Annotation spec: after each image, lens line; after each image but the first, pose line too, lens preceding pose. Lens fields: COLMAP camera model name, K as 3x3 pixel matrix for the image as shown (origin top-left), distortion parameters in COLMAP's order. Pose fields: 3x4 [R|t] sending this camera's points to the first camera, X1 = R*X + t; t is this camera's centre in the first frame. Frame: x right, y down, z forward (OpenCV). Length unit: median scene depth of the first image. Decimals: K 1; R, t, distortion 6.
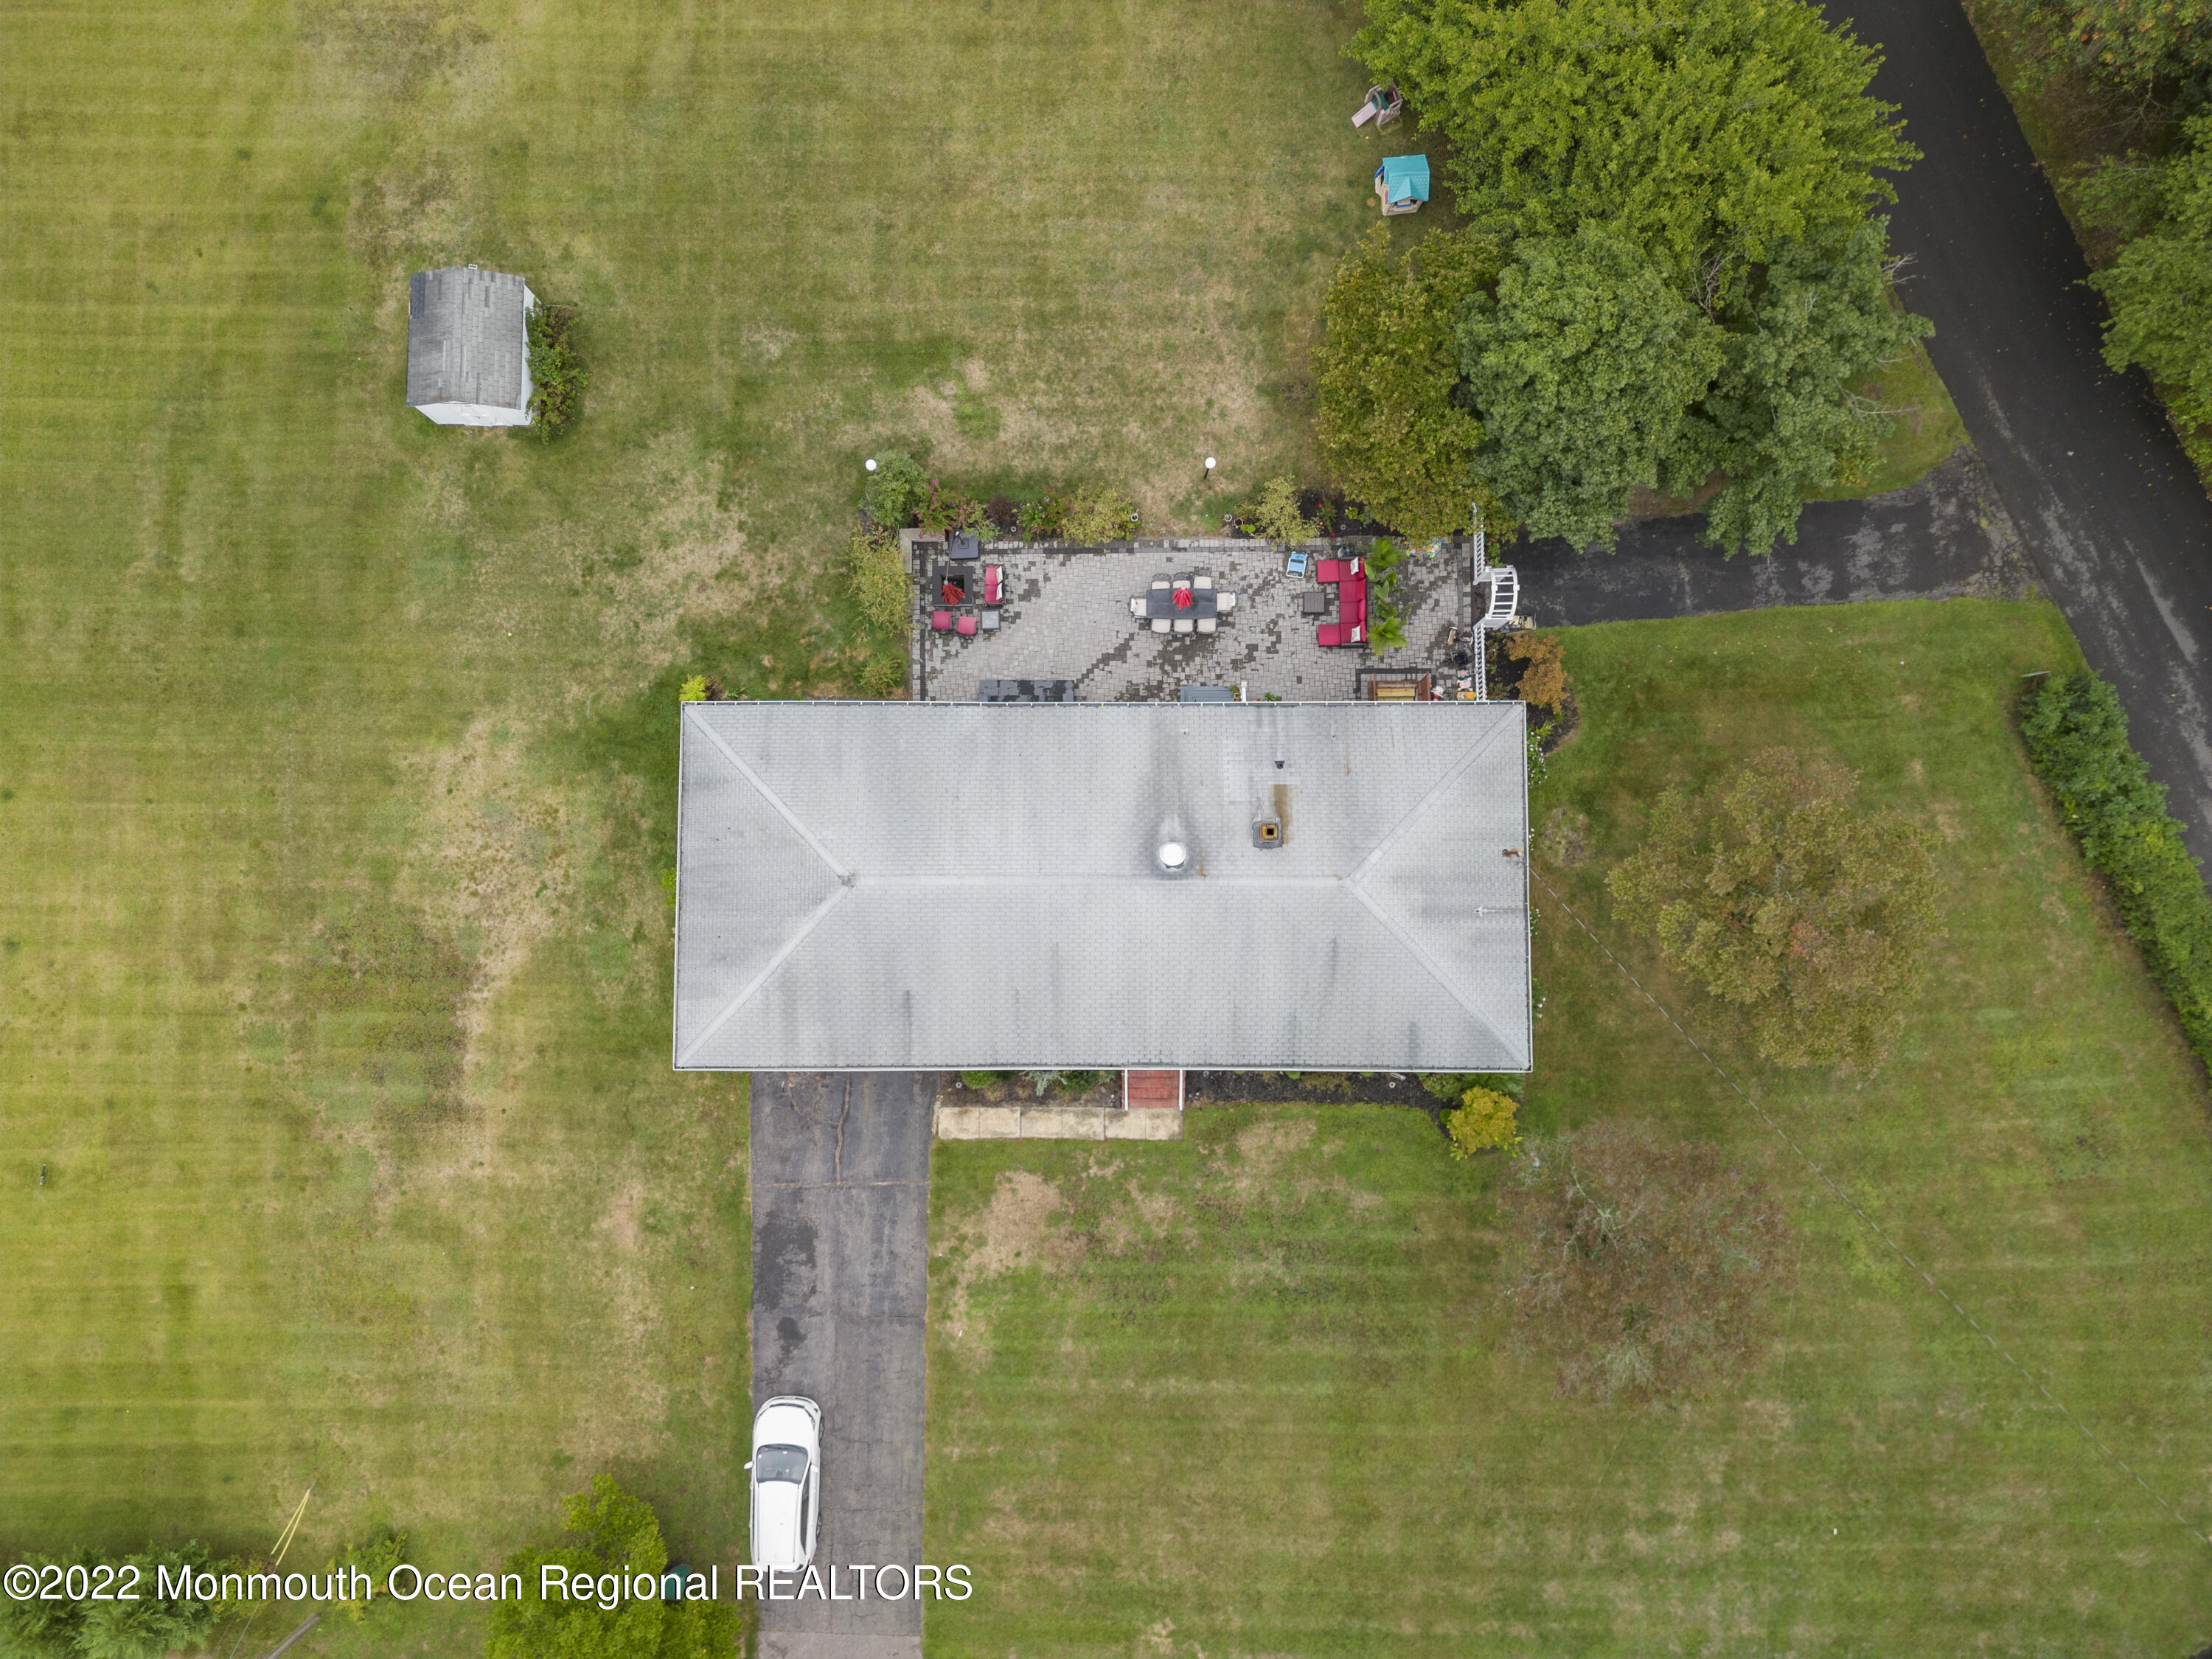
lens RADIAL K [[1554.7, 0, 1106.0], [0, 1554.7, 829.5], [0, 0, 1]] dist [0.069549, -0.065474]
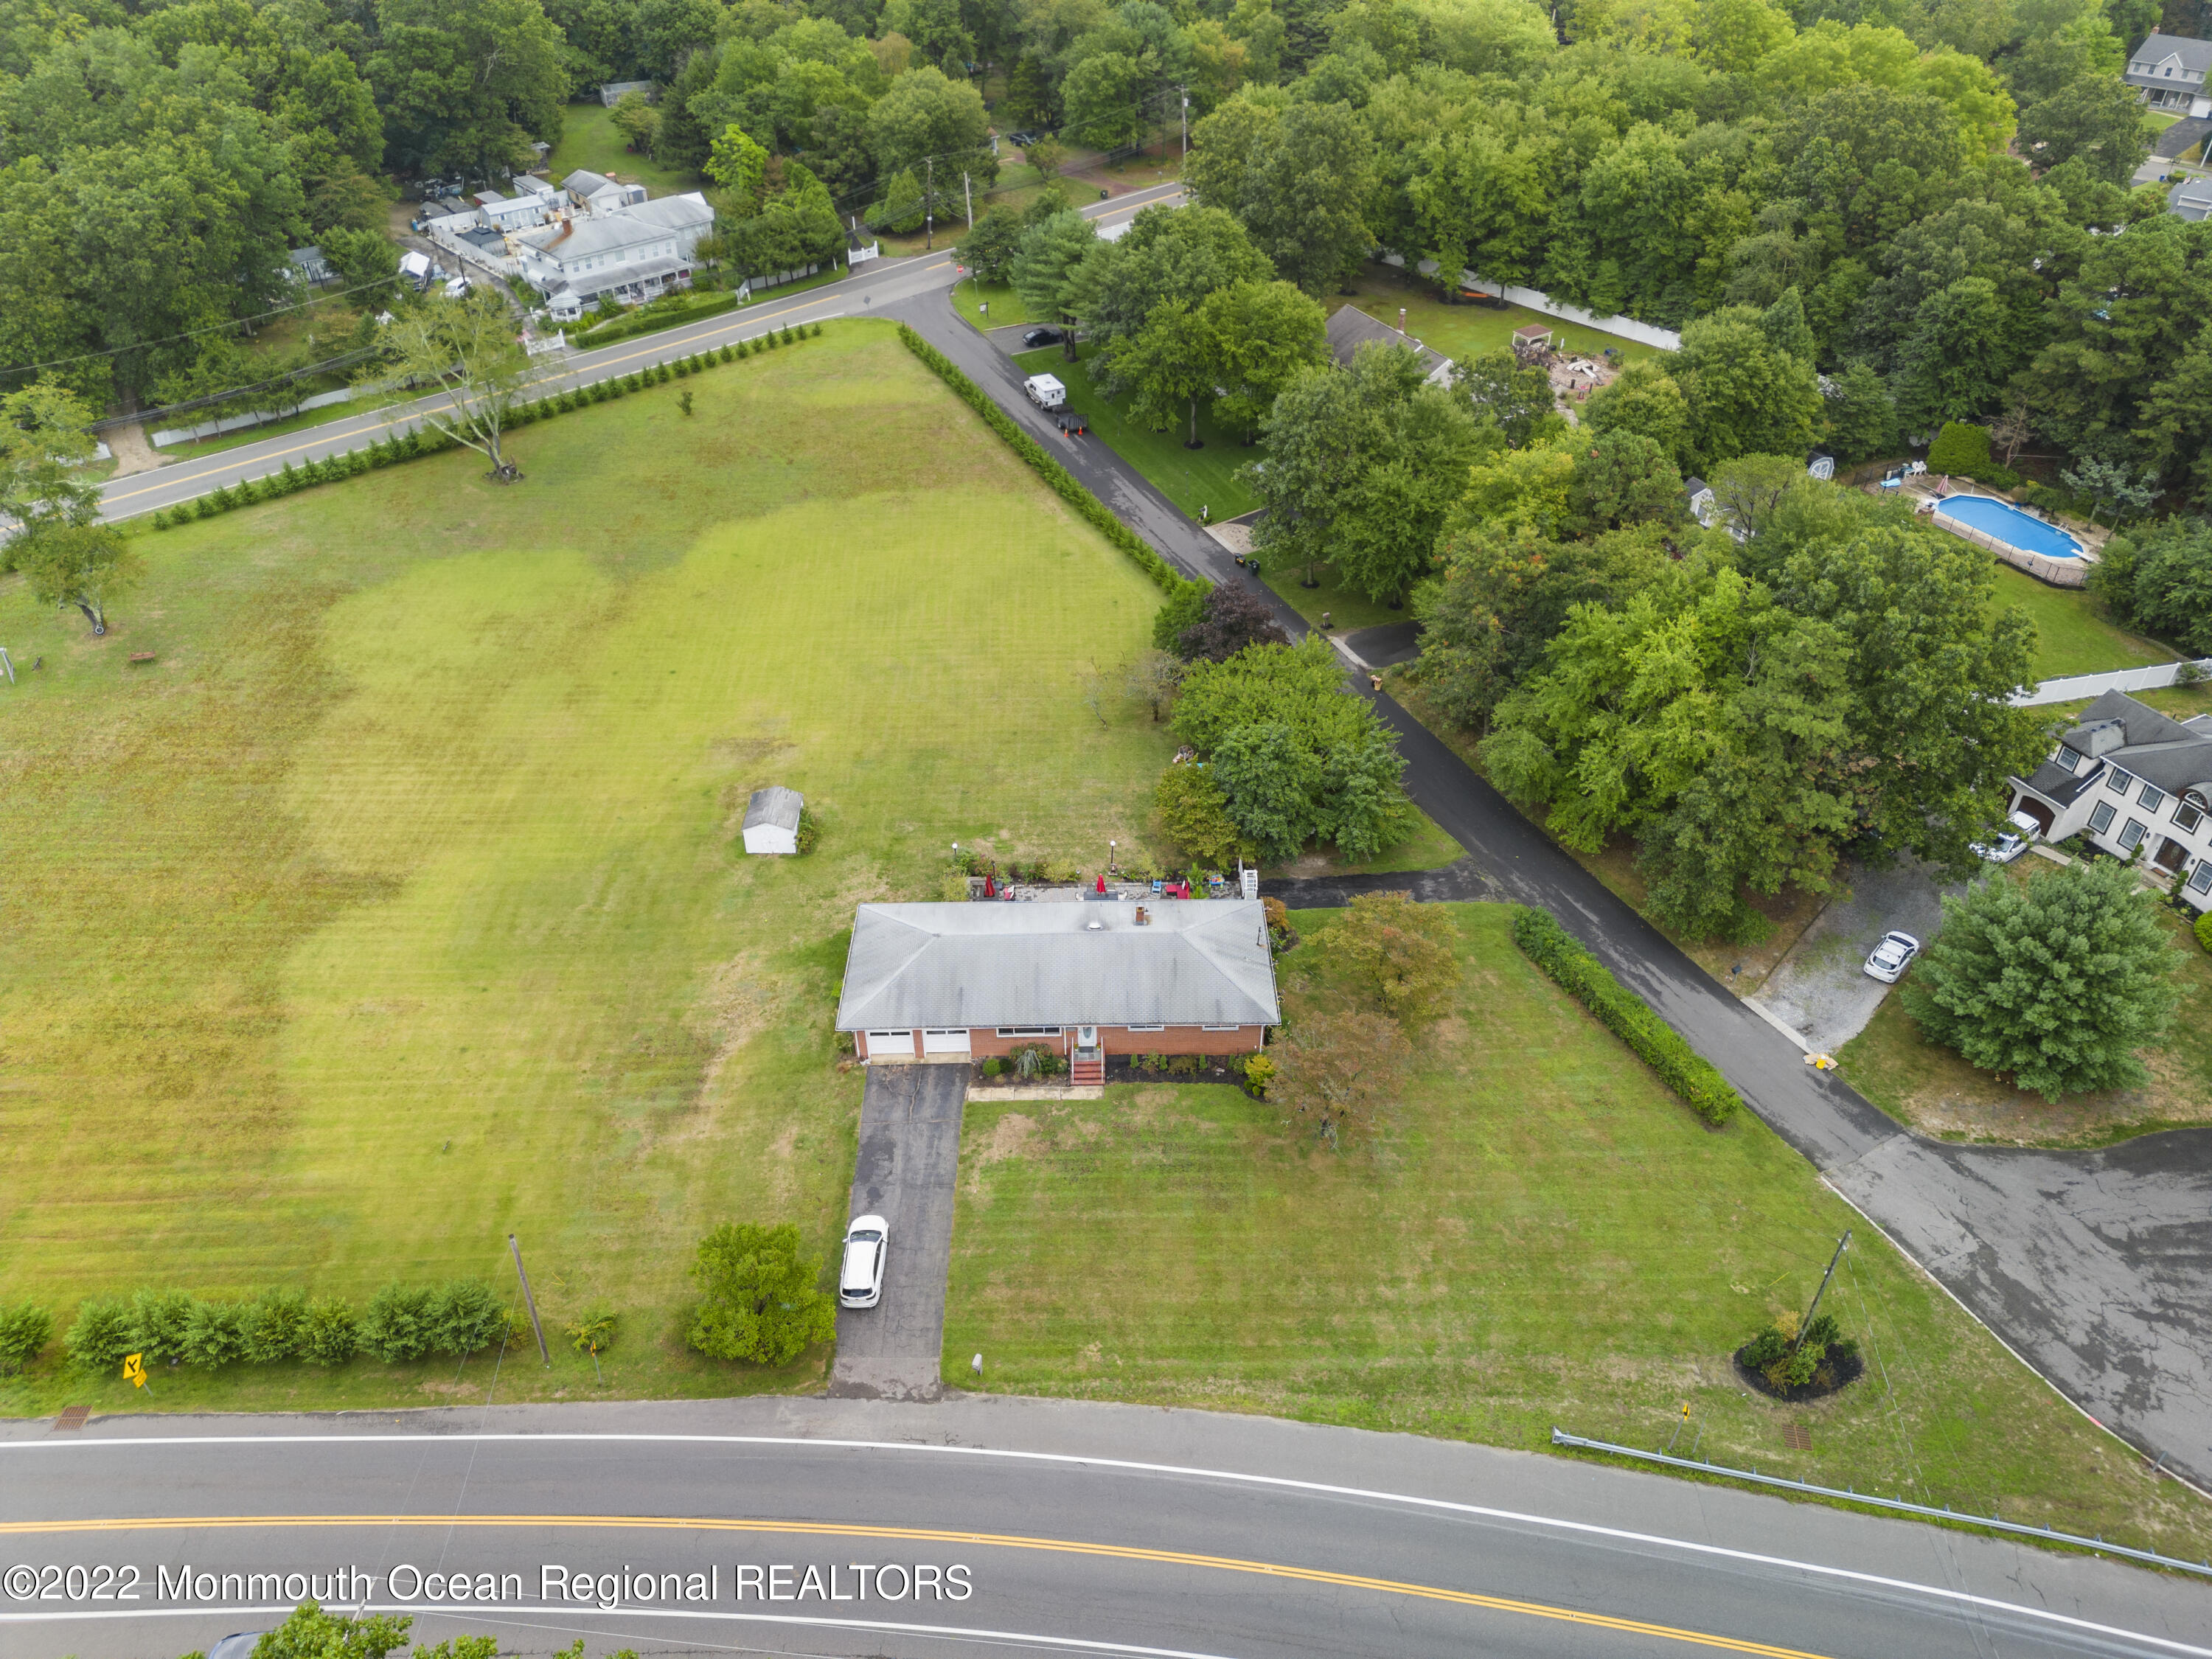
lens RADIAL K [[1529.3, 0, 1106.0], [0, 1529.3, 829.5], [0, 0, 1]] dist [0.148032, -0.275435]
pose [[0.999844, -0.000062, 0.017646, 0.020133], [0.013216, 0.665271, -0.746485, 1.315131], [-0.011693, 0.746602, 0.665169, -0.413574]]
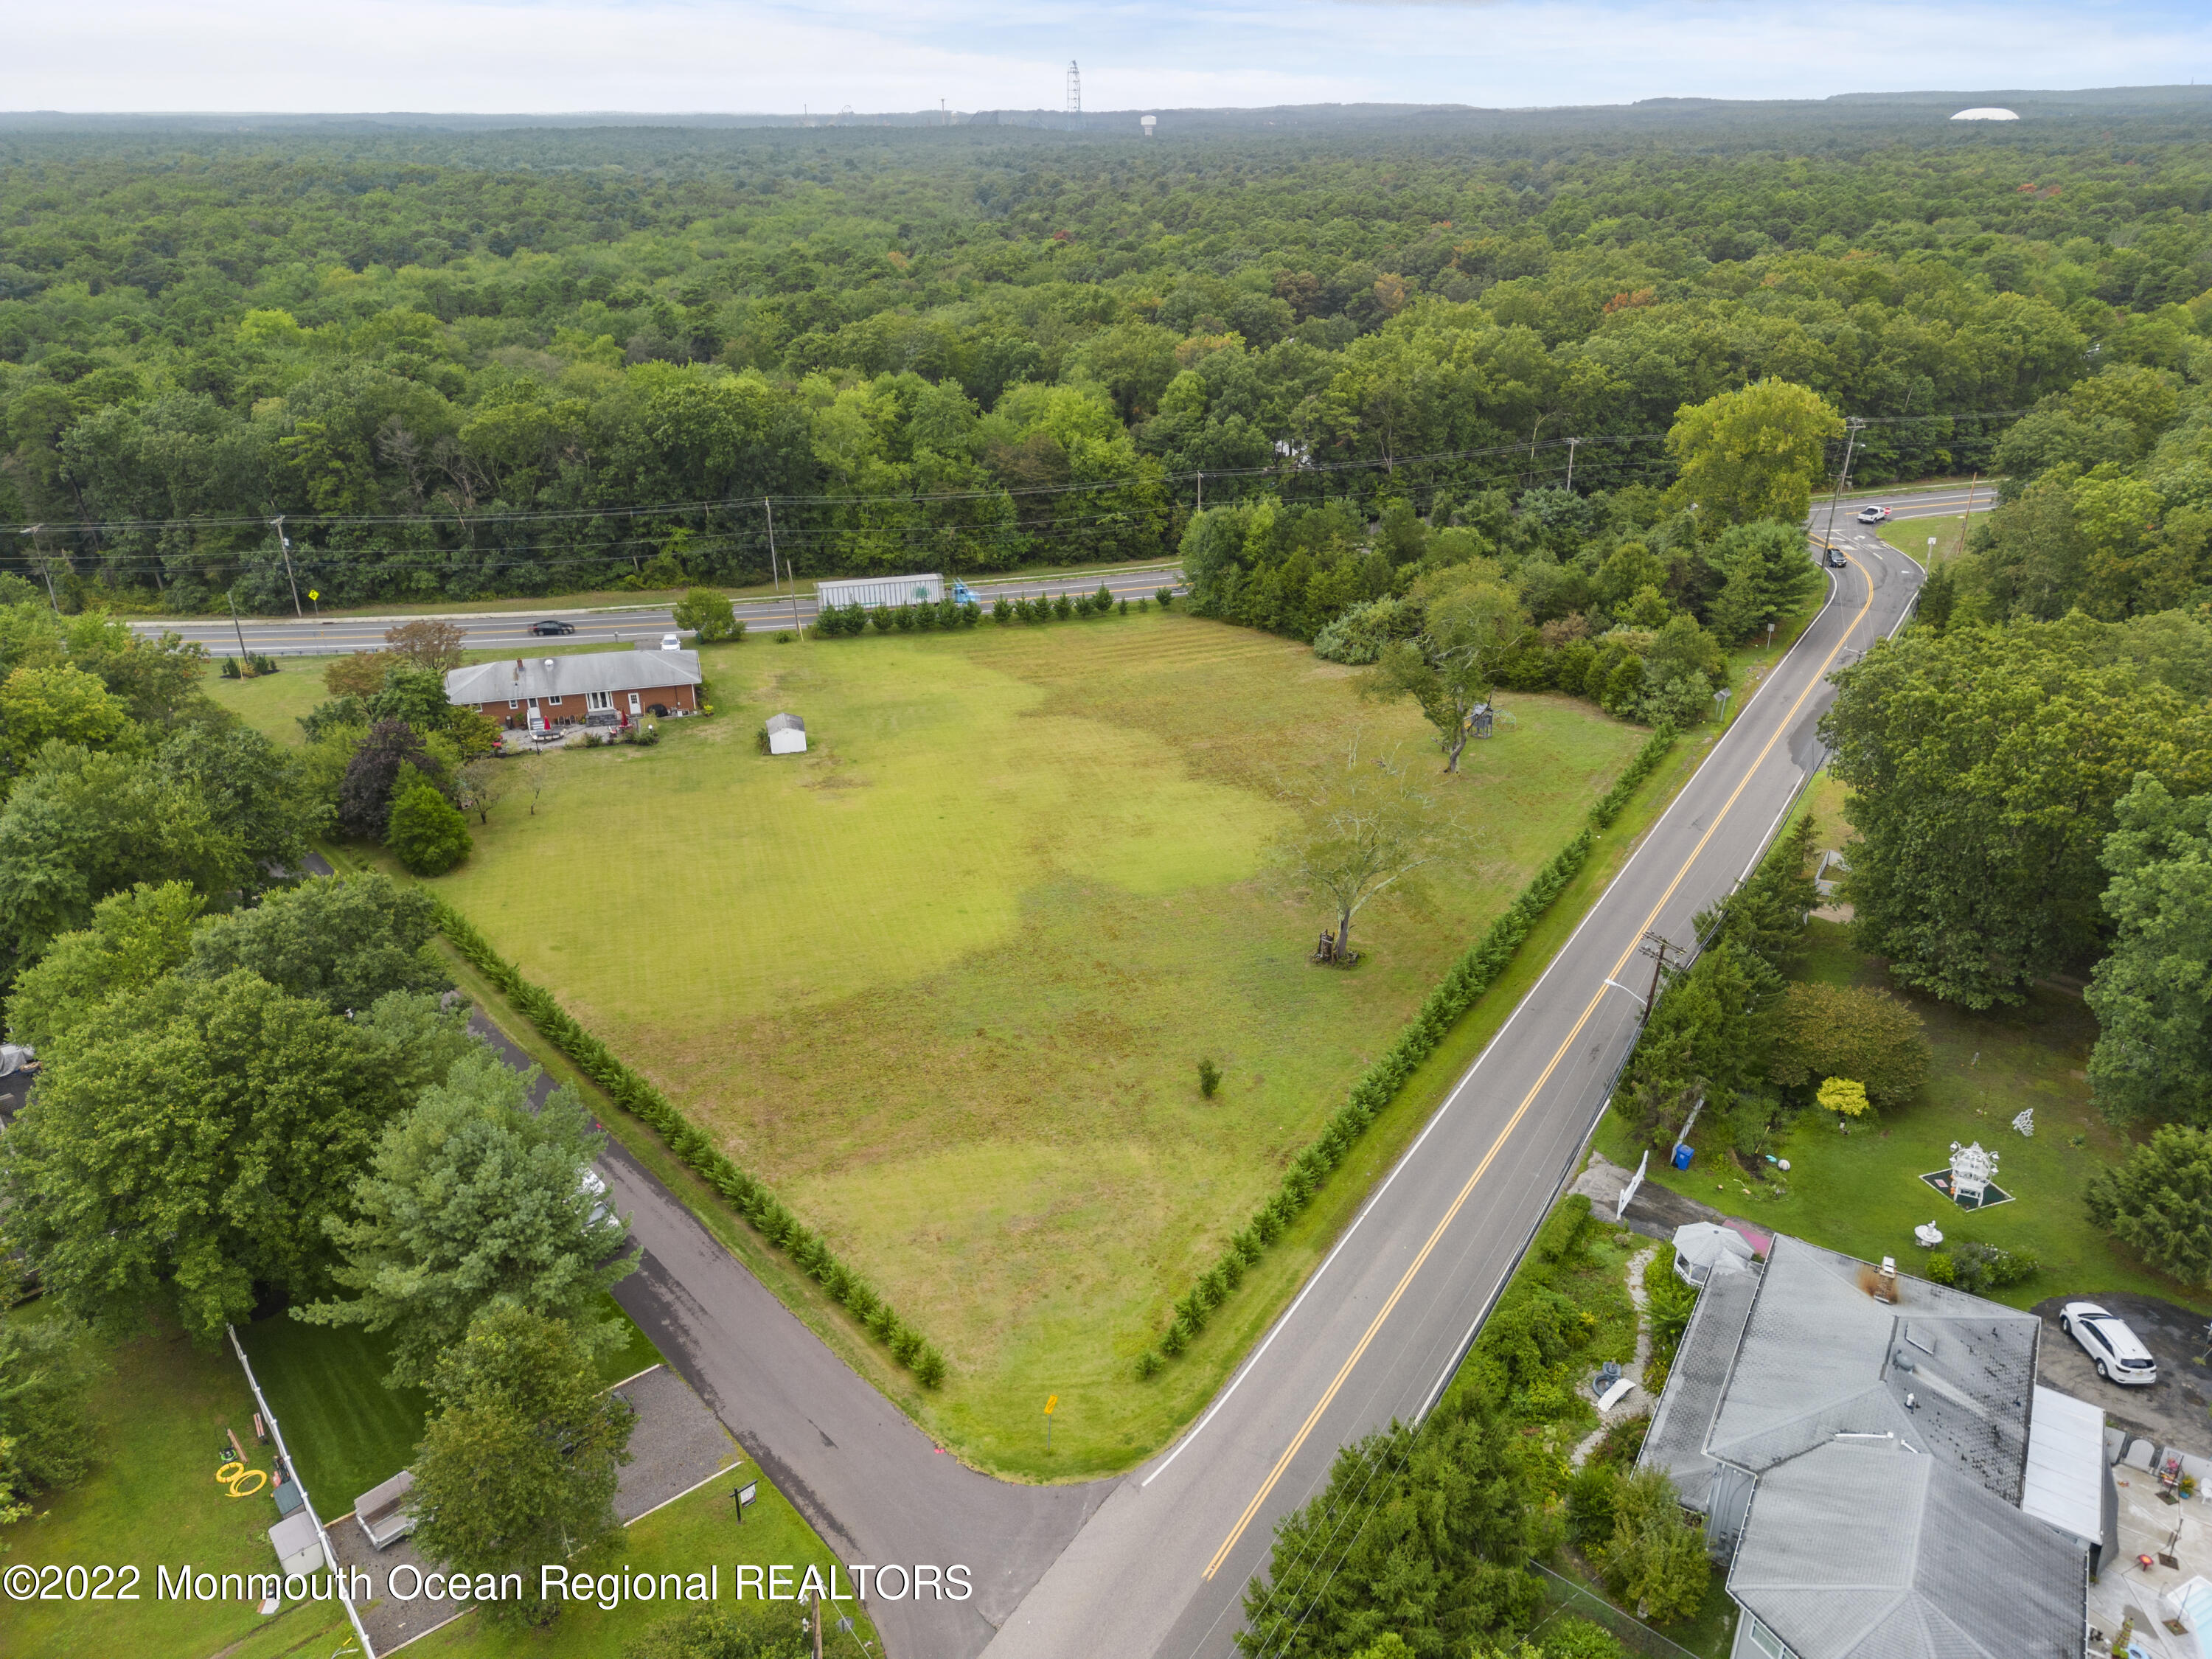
lens RADIAL K [[1554.7, 0, 1106.0], [0, 1554.7, 829.5], [0, 0, 1]] dist [0.069549, -0.065474]
pose [[-0.960947, 0.133262, -0.242534, -0.246492], [-0.274183, -0.339768, 0.899656, -3.378092], [0.037484, 0.931020, 0.363037, 0.095361]]
